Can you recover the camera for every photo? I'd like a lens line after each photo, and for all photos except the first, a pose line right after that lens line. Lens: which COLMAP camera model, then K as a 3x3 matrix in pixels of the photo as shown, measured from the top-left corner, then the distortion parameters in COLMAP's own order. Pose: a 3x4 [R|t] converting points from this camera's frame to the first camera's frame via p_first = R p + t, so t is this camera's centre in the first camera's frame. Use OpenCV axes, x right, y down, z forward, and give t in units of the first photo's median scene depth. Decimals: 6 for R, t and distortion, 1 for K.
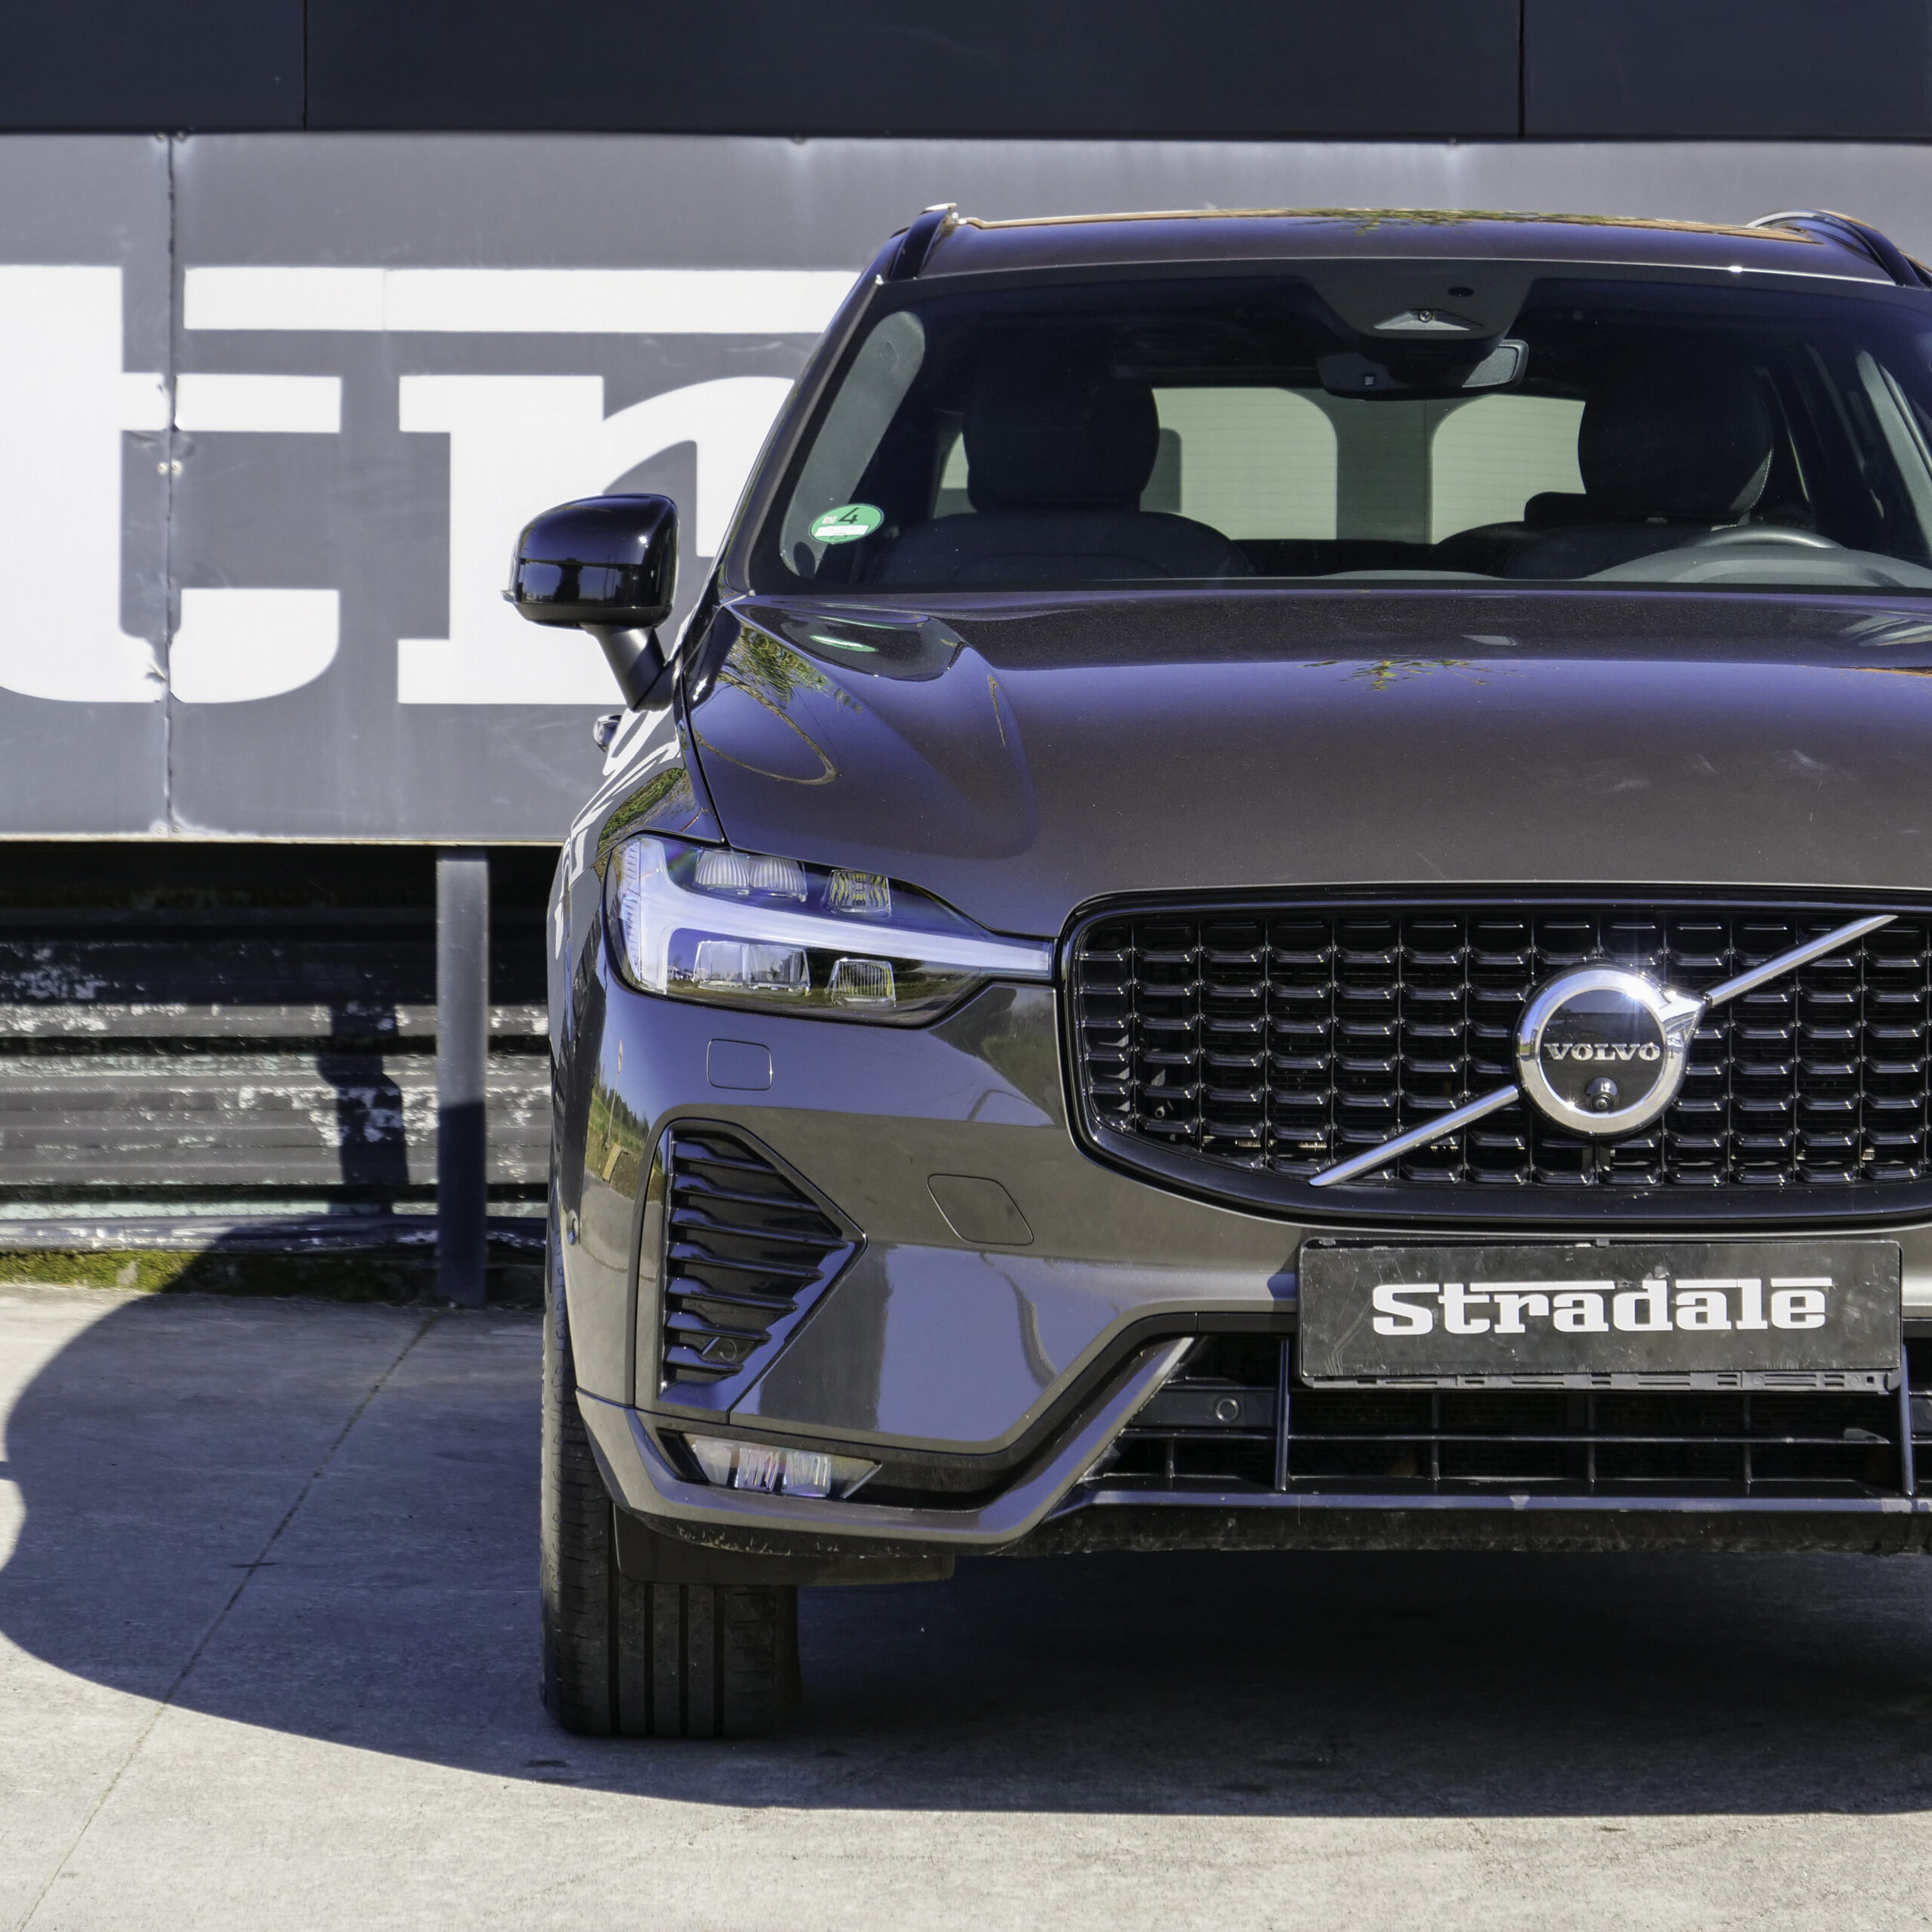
lens RADIAL K [[7328.2, 0, 905.1], [0, 7328.2, 904.7], [0, 0, 1]] dist [-0.031686, 0.832506]
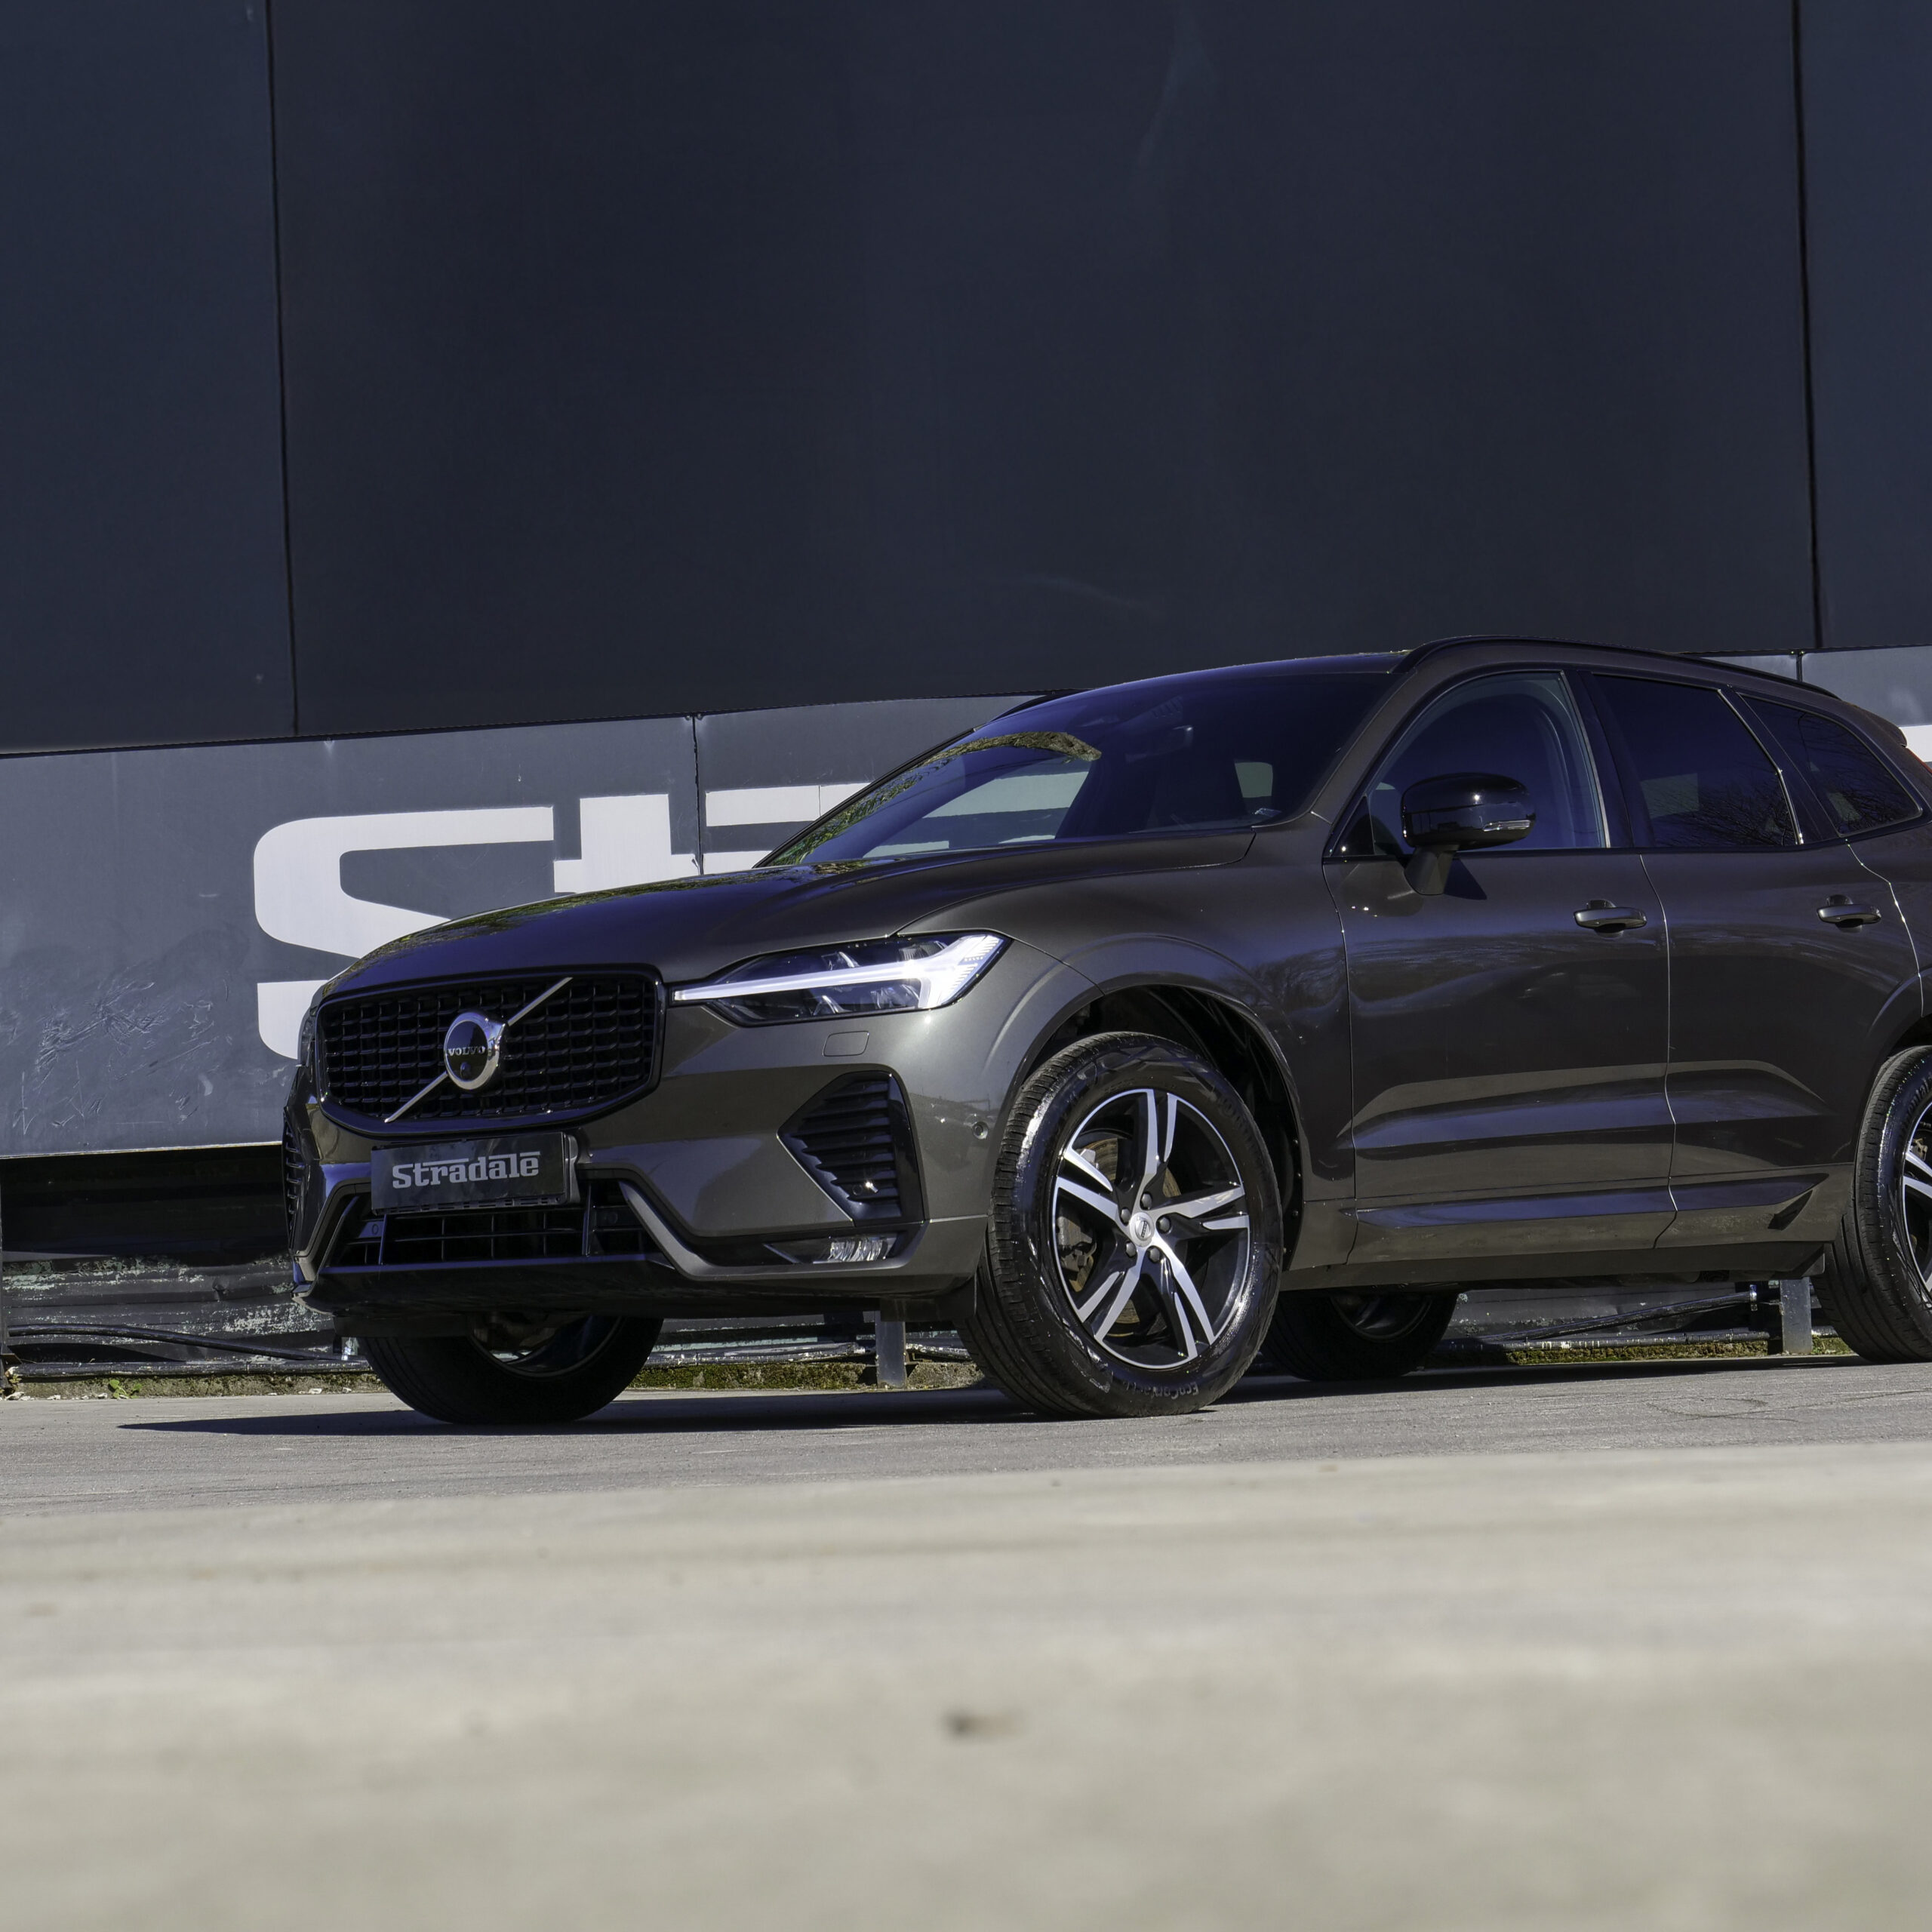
lens RADIAL K [[5233.6, 0, 938.5], [0, 5233.6, 961.5], [0, 0, 1]] dist [0.030515, -0.315579]
pose [[0.991163, -0.058010, -0.119294, 0.169344], [0.046078, 0.993874, -0.100453, 0.132885], [0.124391, 0.094068, 0.987764, -0.348414]]
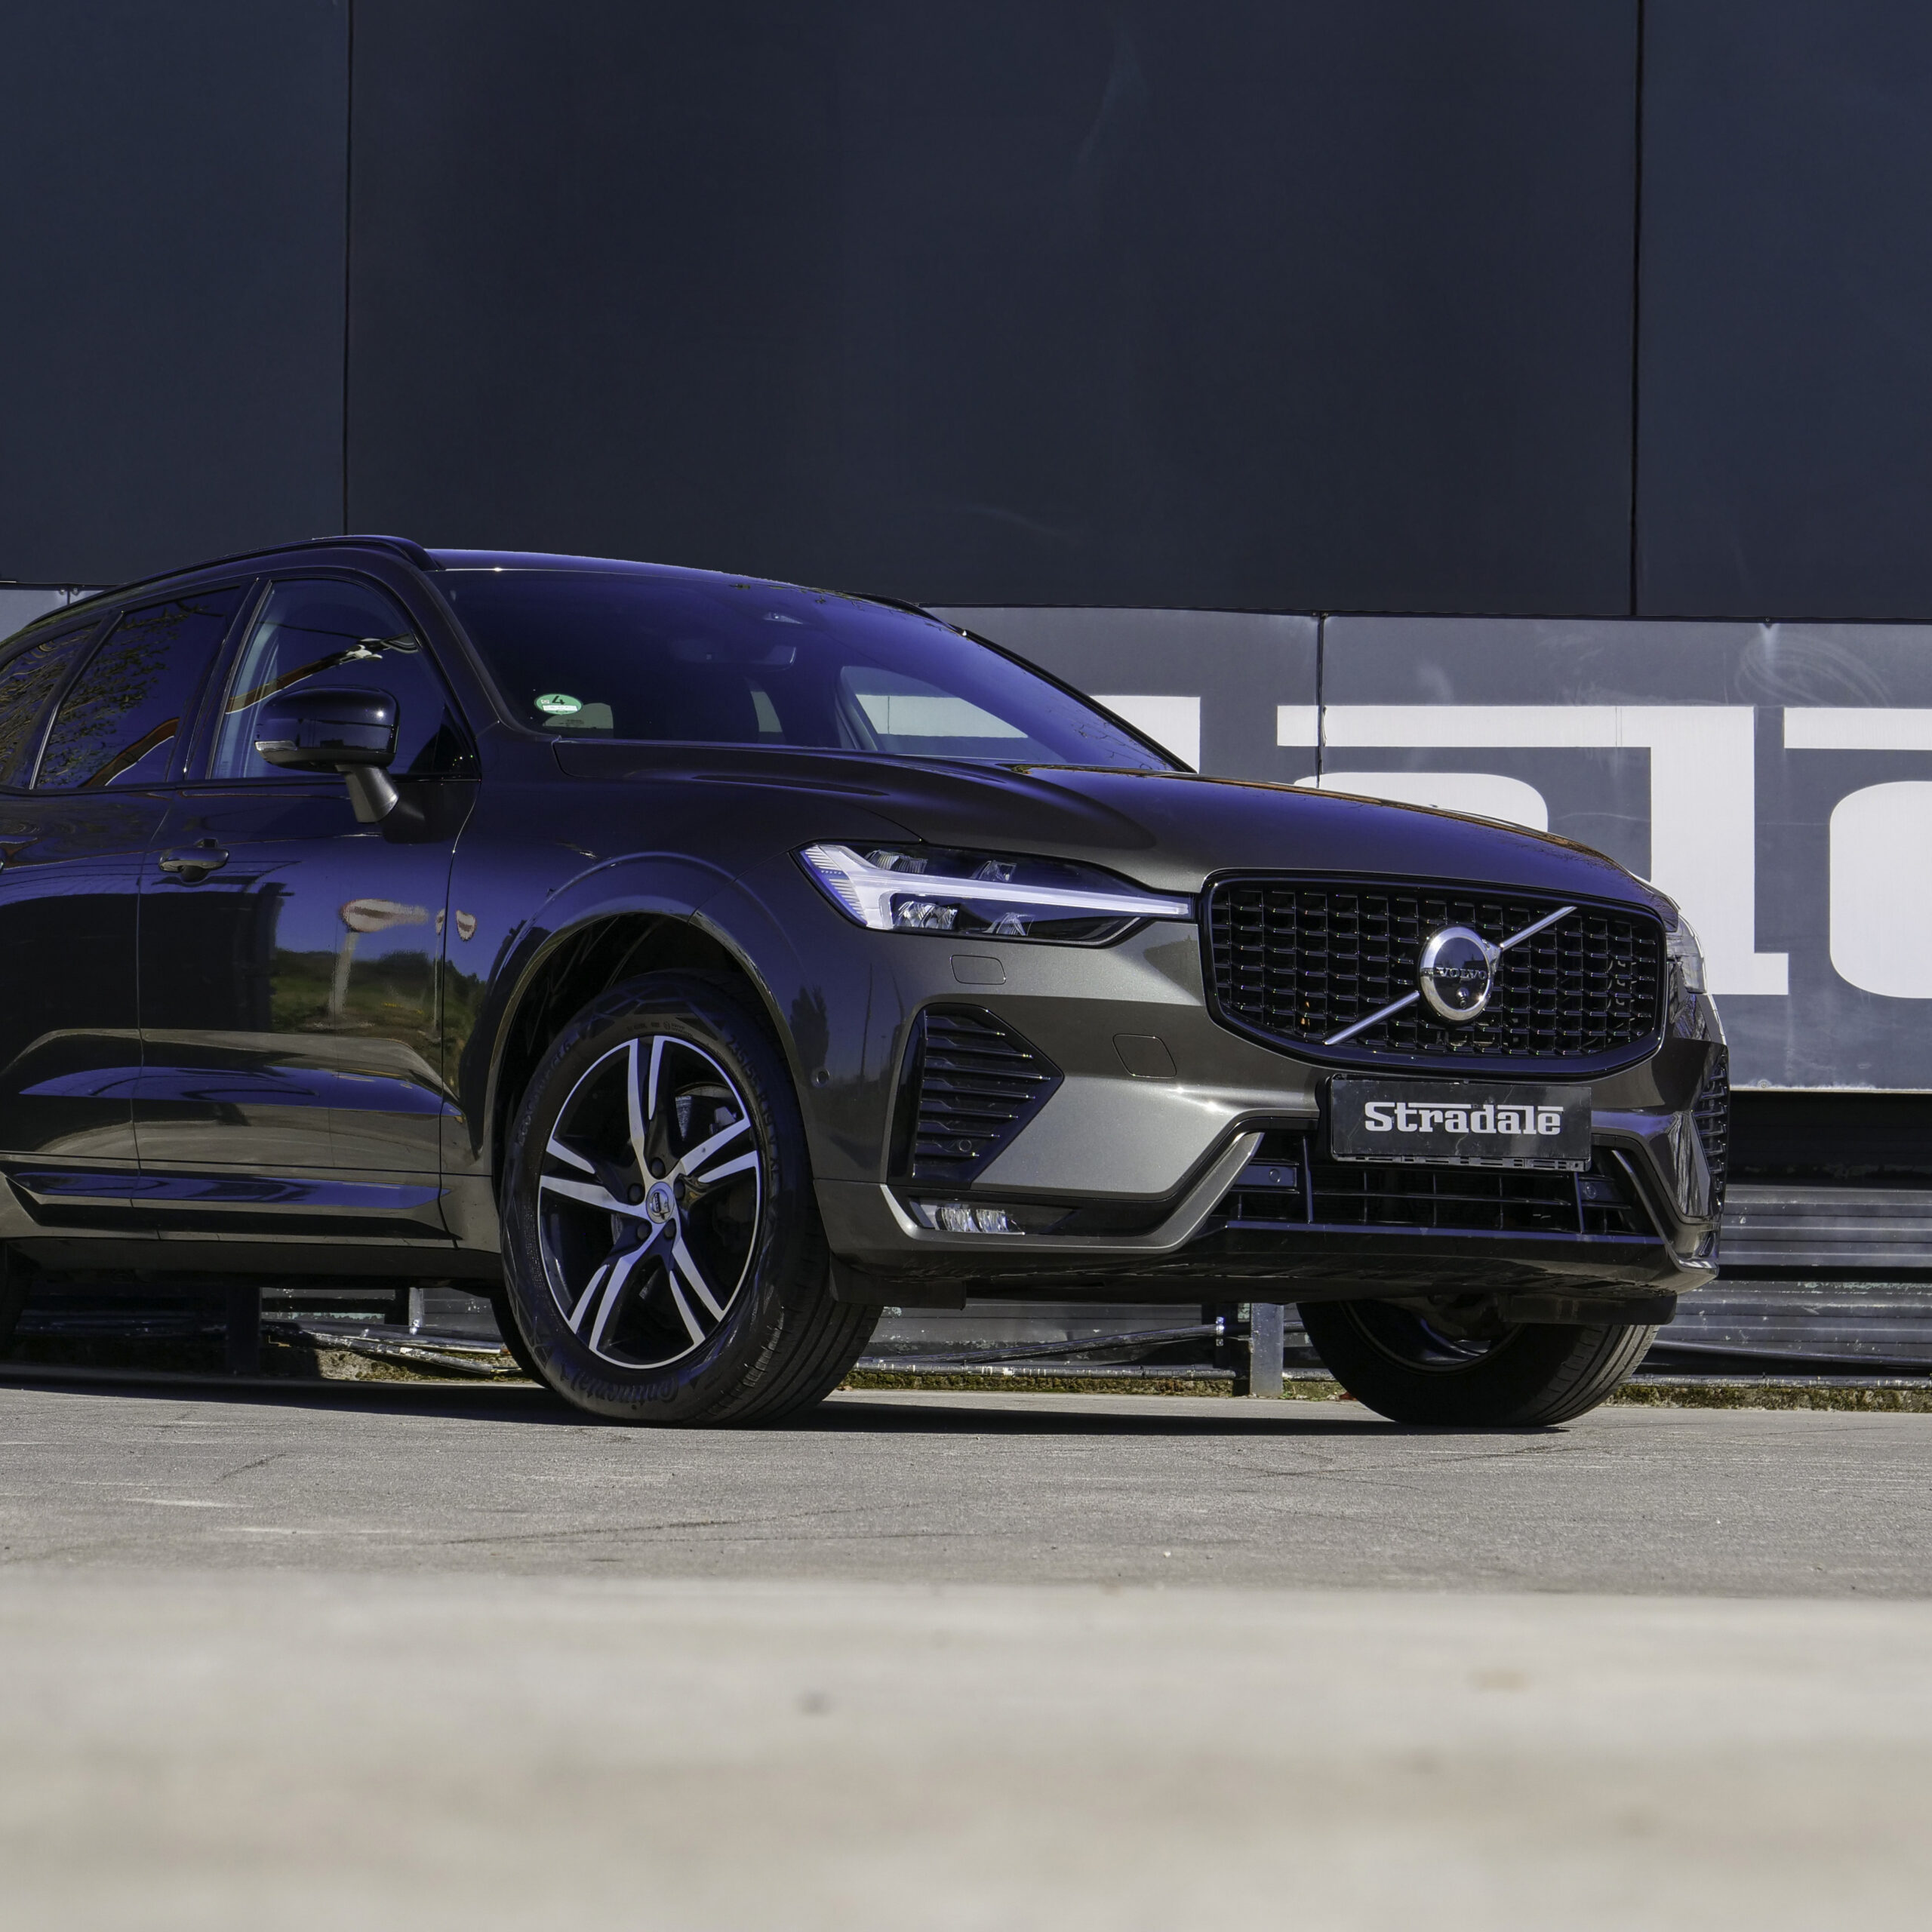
lens RADIAL K [[5233.6, 0, 938.5], [0, 5233.6, 961.5], [0, 0, 1]] dist [0.030515, -0.315579]
pose [[0.999925, 0.012225, -0.000046, 0.134019], [-0.012169, 0.994938, -0.099751, 0.127600], [-0.001173, 0.099744, 0.995012, -0.107589]]
